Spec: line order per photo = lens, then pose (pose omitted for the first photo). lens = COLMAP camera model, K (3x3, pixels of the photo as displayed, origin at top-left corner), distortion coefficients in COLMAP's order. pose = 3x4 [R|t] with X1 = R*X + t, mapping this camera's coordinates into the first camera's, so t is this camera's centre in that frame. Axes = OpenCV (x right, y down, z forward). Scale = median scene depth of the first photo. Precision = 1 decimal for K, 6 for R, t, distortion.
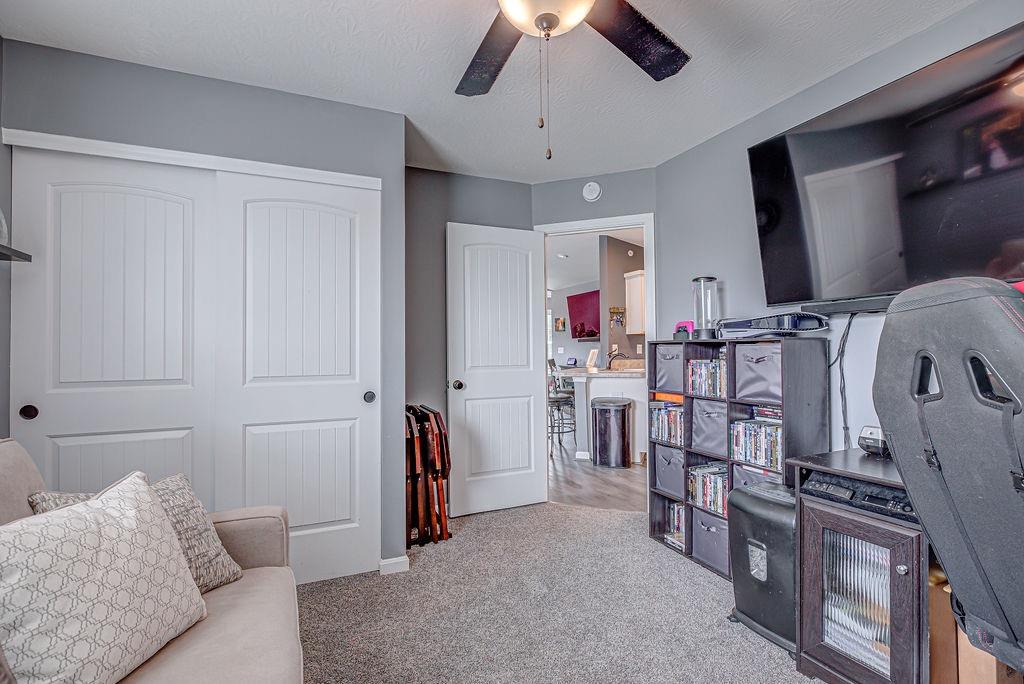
lens RADIAL K [[471.1, 0, 511.9], [0, 471.1, 345.8], [0, 0, 1]] dist [-0.008406, 0.000346]
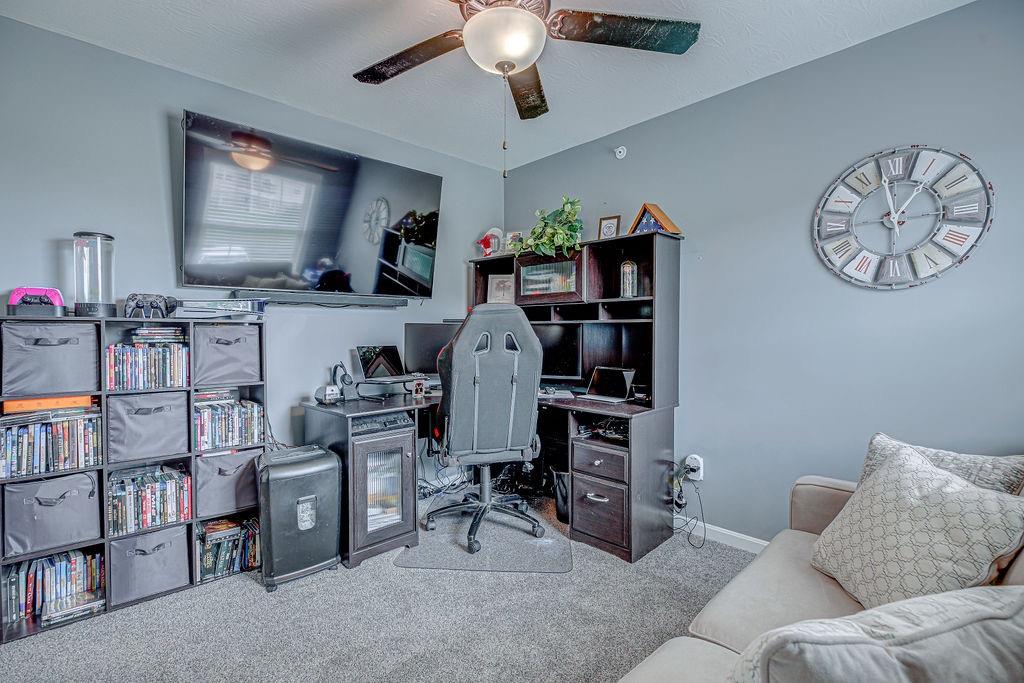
lens RADIAL K [[471.1, 0, 512.8], [0, 471.1, 340.7], [0, 0, 1]] dist [-0.008406, 0.000346]
pose [[-0.325929, -0.014369, 0.945285, -0.565342], [-0.009292, 0.999885, 0.011995, 0.009846], [-0.945349, -0.004874, -0.326025, 0.695644]]
